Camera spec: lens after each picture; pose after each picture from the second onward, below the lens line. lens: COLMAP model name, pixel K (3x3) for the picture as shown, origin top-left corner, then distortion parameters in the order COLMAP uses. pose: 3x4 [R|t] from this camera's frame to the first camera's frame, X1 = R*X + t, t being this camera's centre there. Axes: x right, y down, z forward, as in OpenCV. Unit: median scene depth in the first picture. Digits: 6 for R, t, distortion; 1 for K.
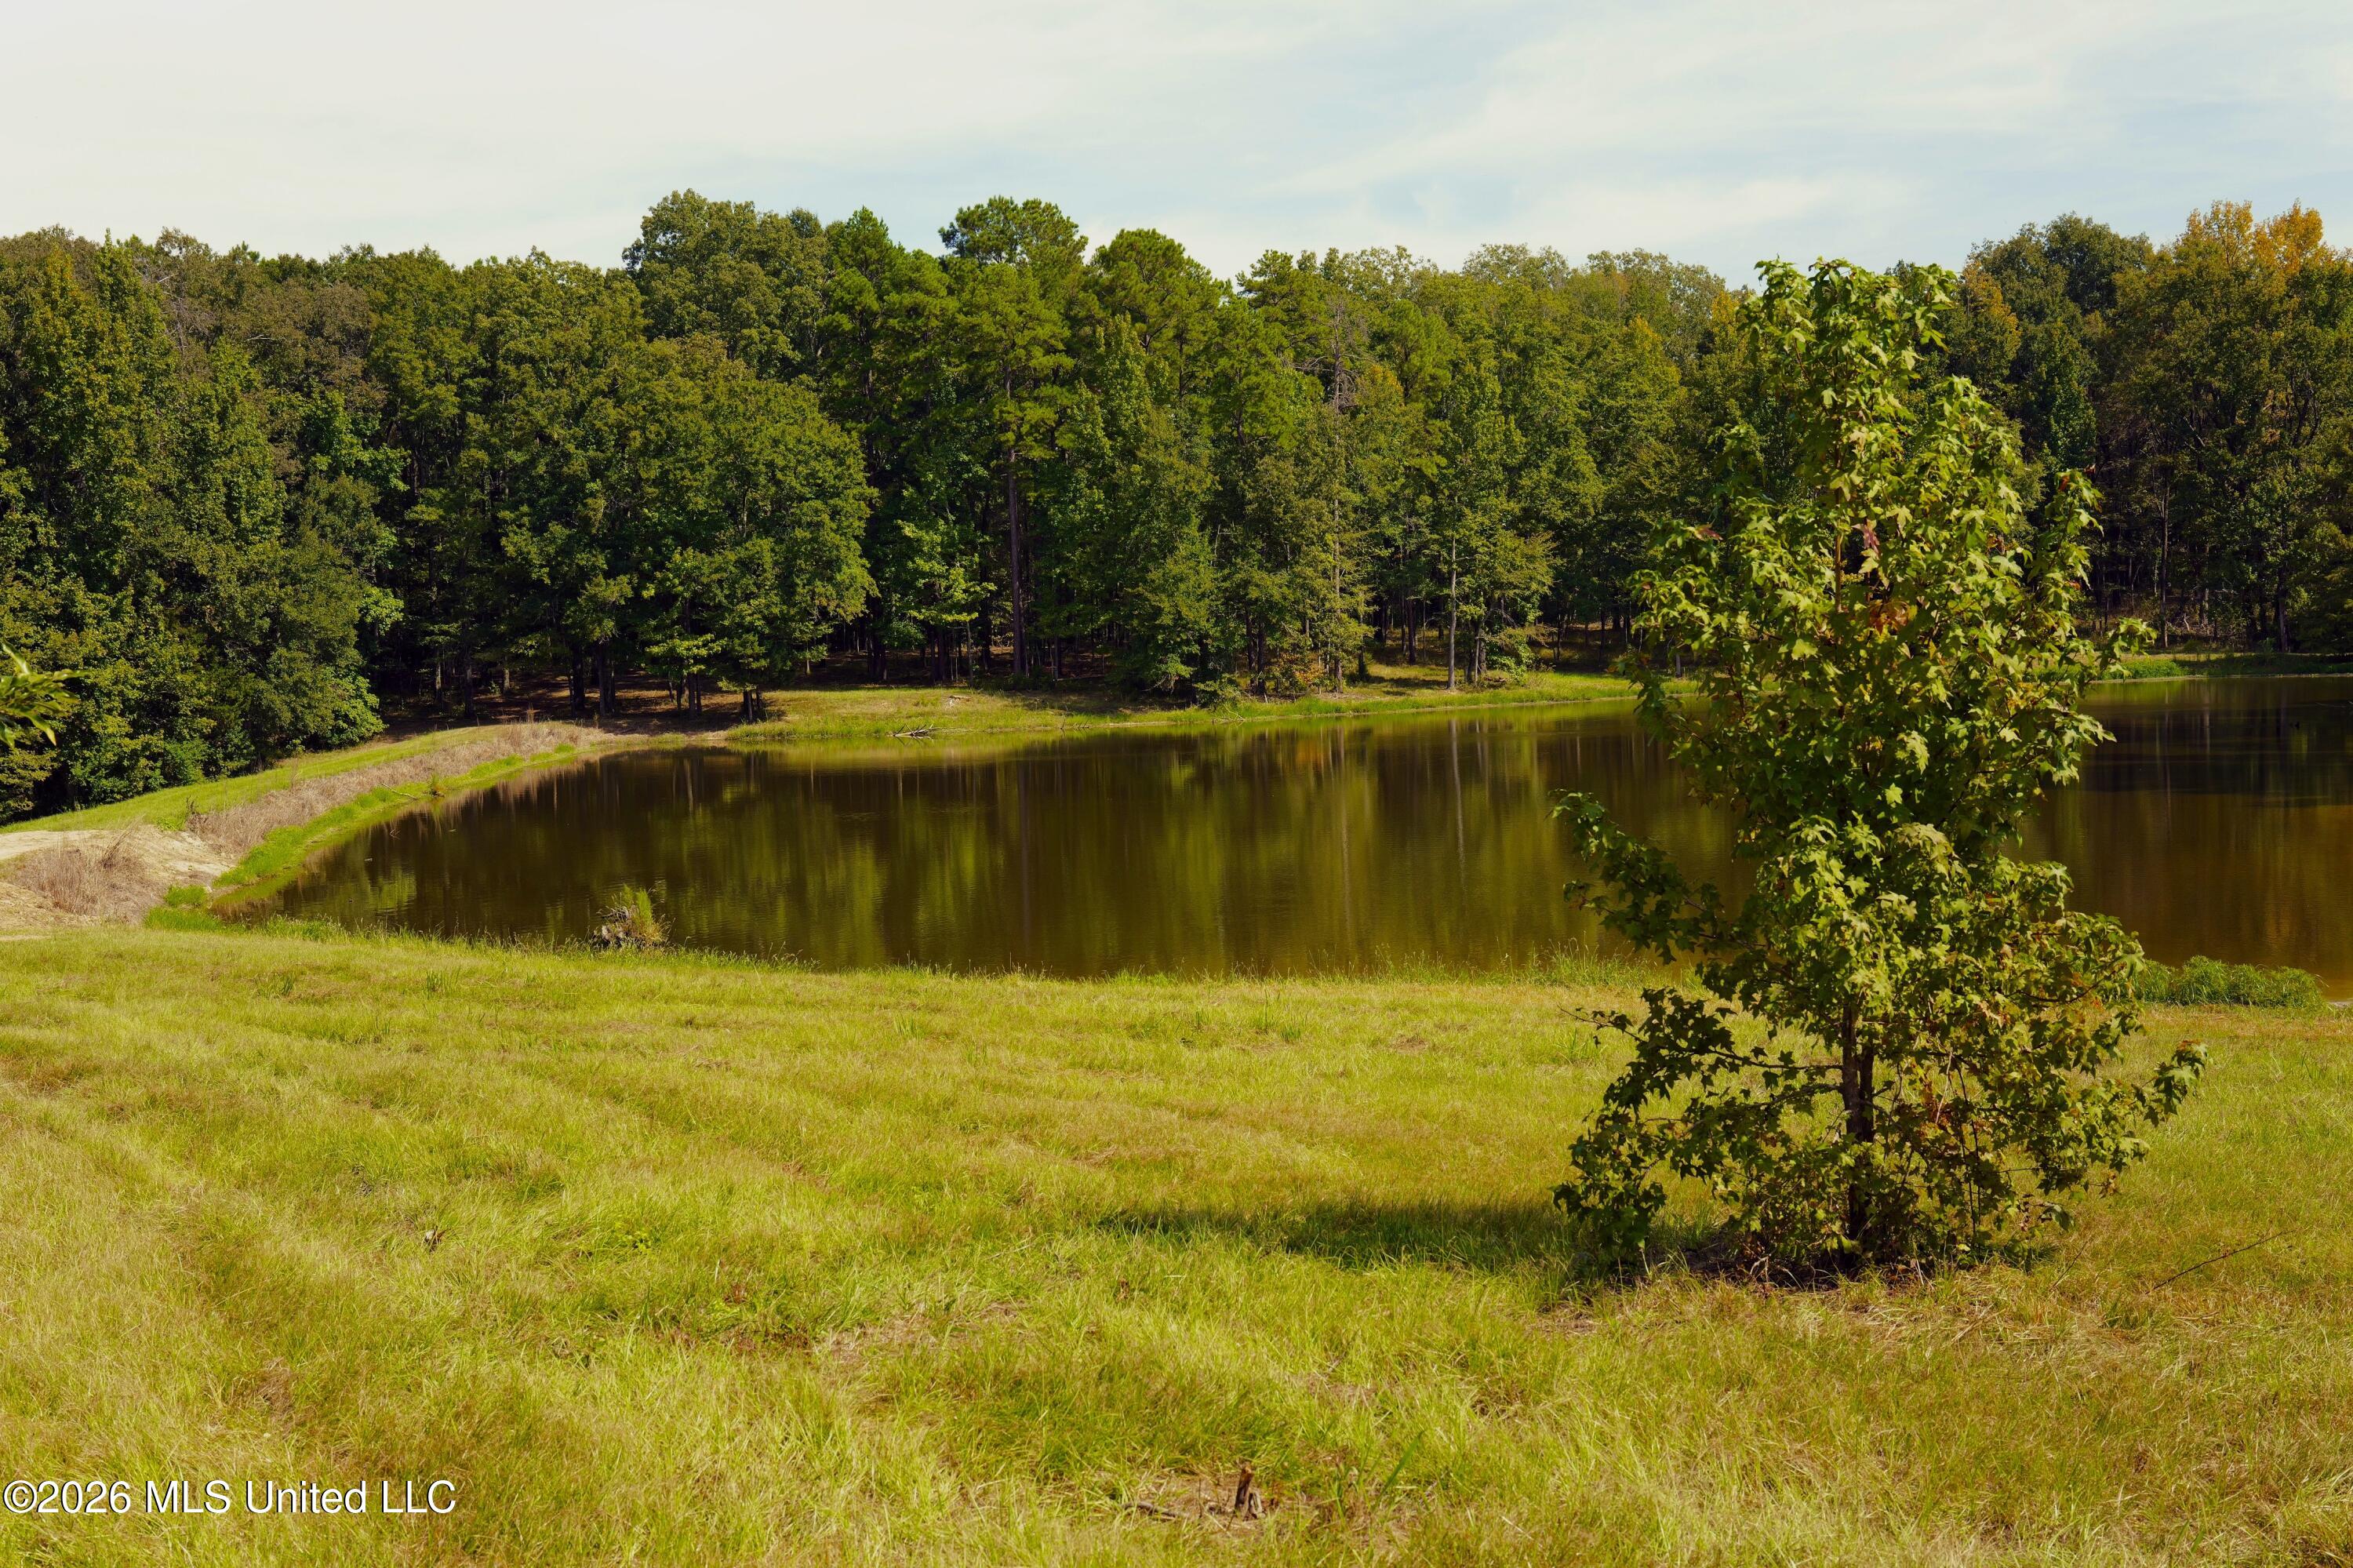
lens RADIAL K [[2784.7, 0, 1176.5], [0, 2784.7, 784.0], [0, 0, 1]] dist [-0.076174, 0.292754]
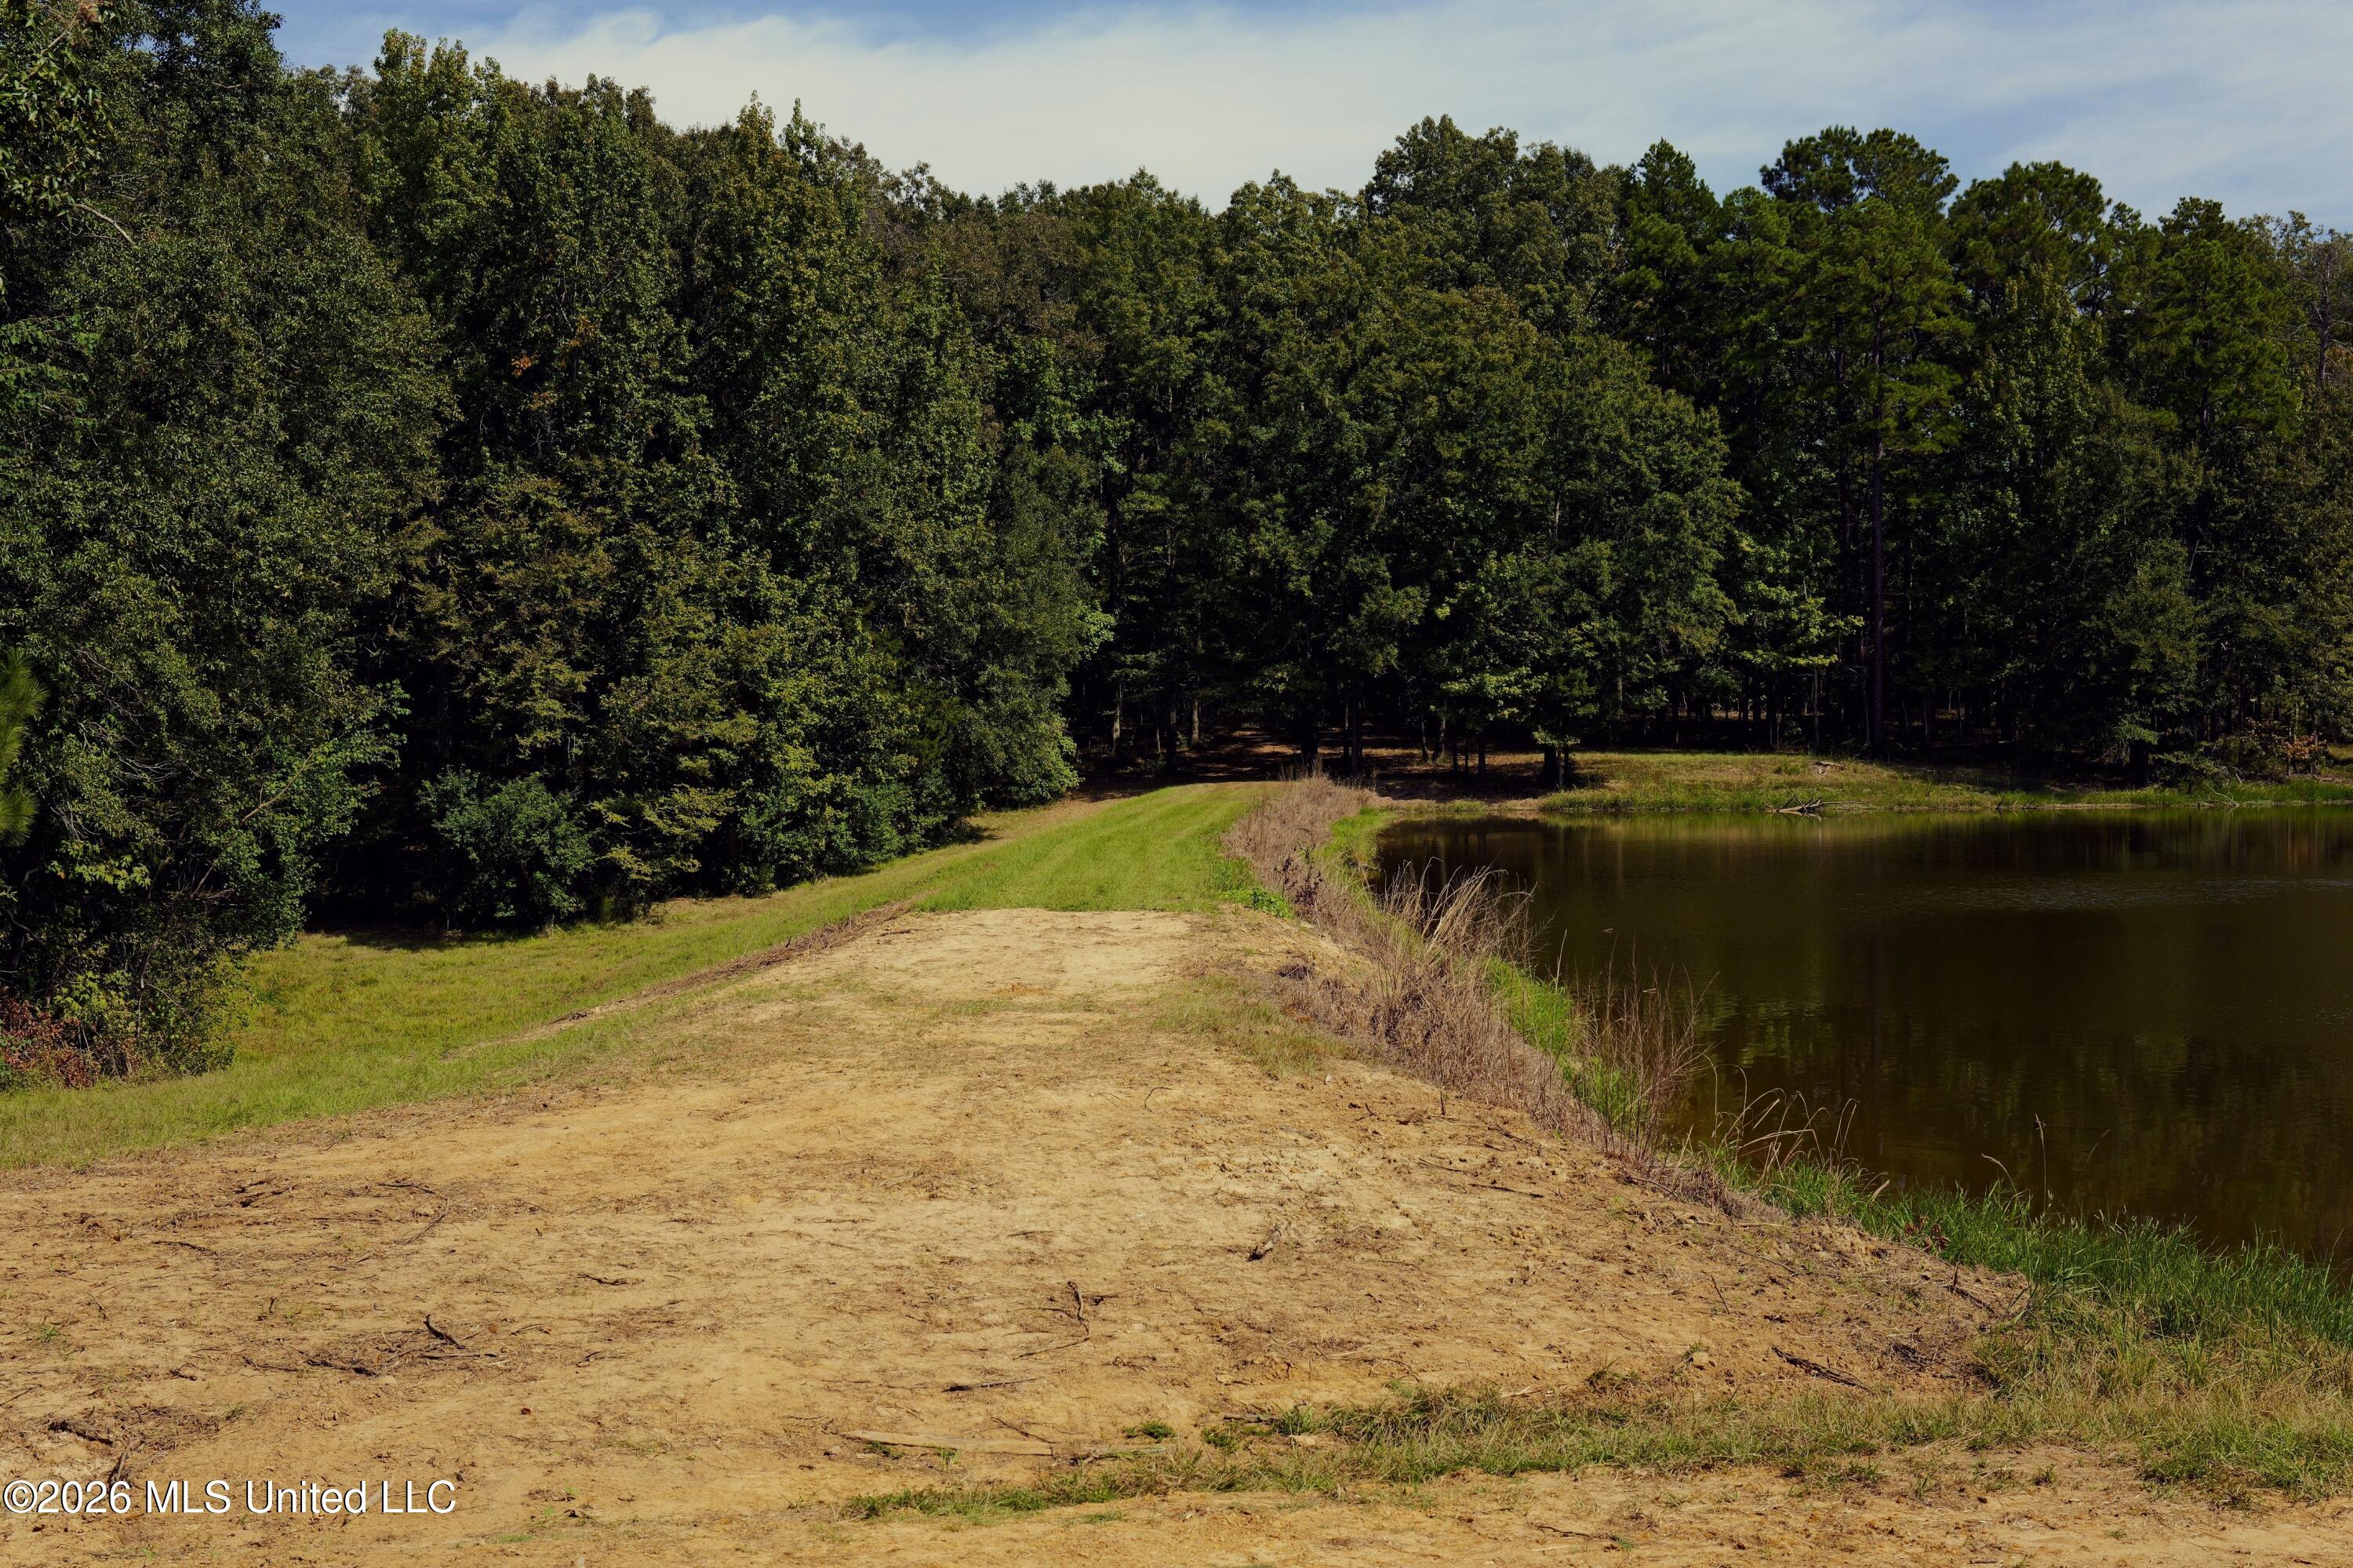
lens RADIAL K [[2784.7, 0, 1176.5], [0, 2784.7, 784.0], [0, 0, 1]] dist [-0.076174, 0.292754]
pose [[0.987980, 0.027479, -0.152118, -0.145037], [-0.032860, 0.998916, -0.032972, 0.004879], [0.151047, 0.037575, 0.987812, 0.248619]]
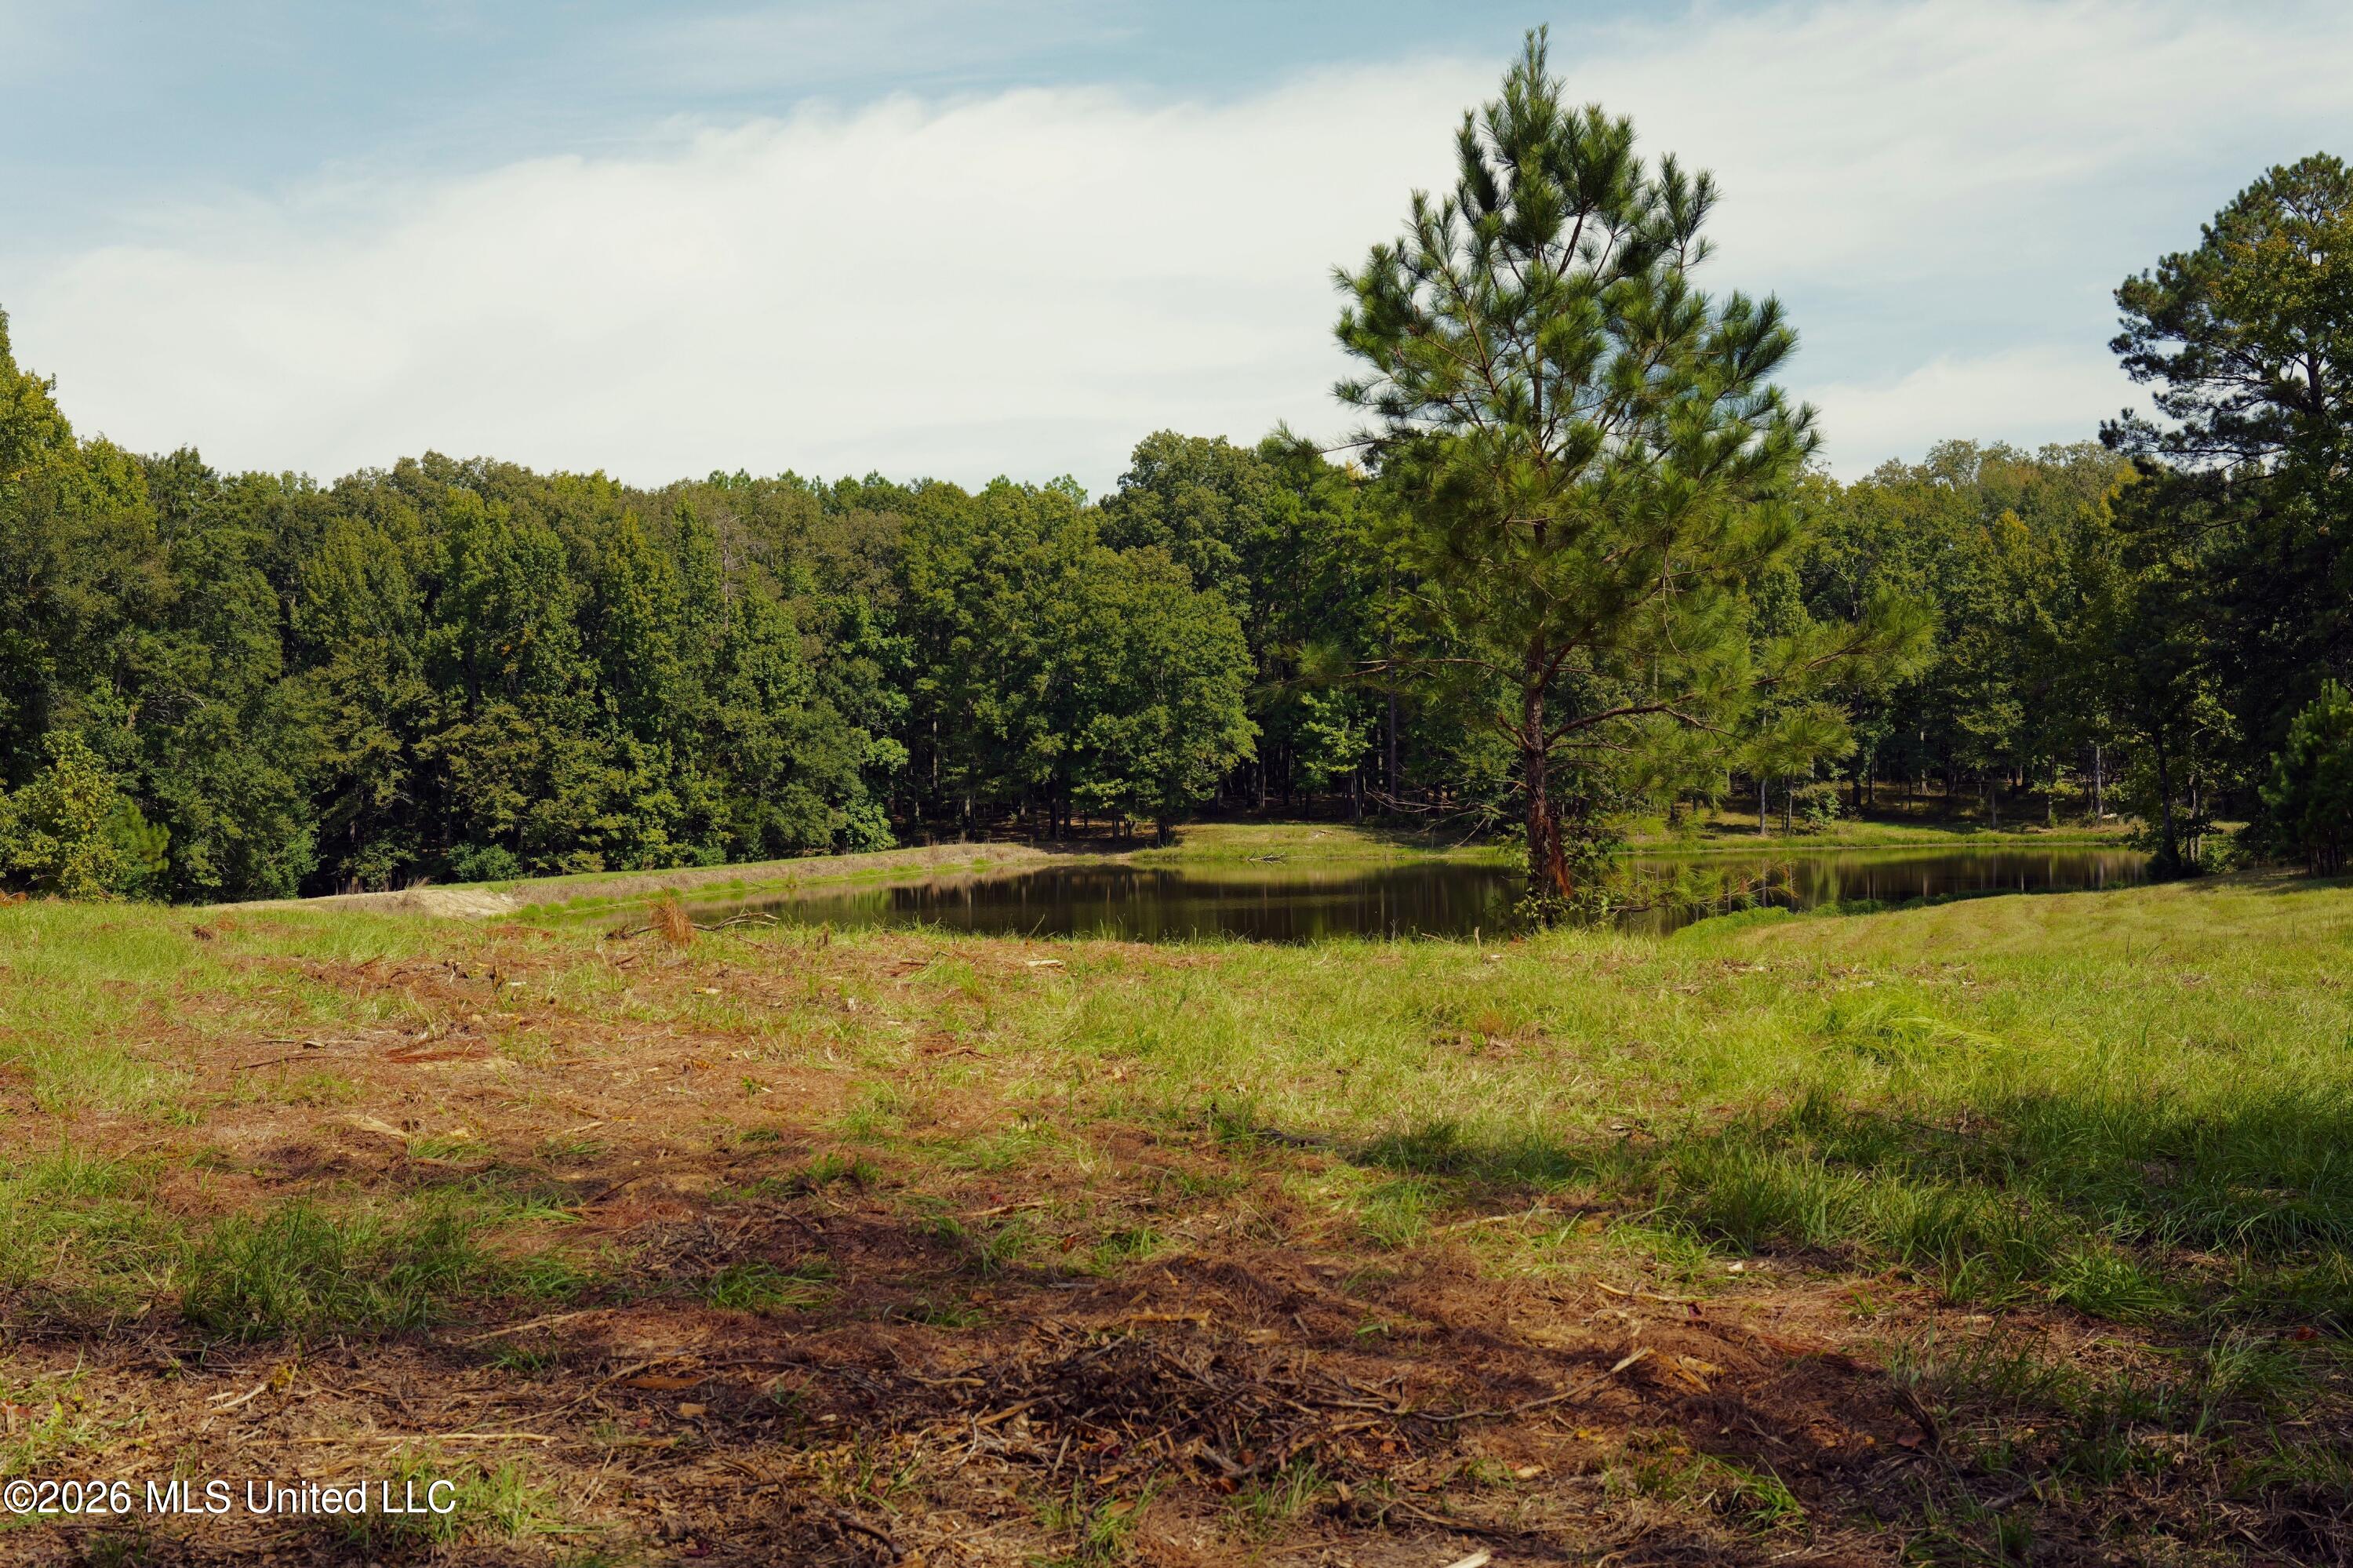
lens RADIAL K [[2784.7, 0, 1176.5], [0, 2784.7, 784.0], [0, 0, 1]] dist [-0.076174, 0.292754]
pose [[0.946996, 0.017469, -0.320770, 0.277145], [-0.033253, 0.998487, -0.043795, 0.005157], [0.319520, 0.052141, 0.946144, -0.231941]]
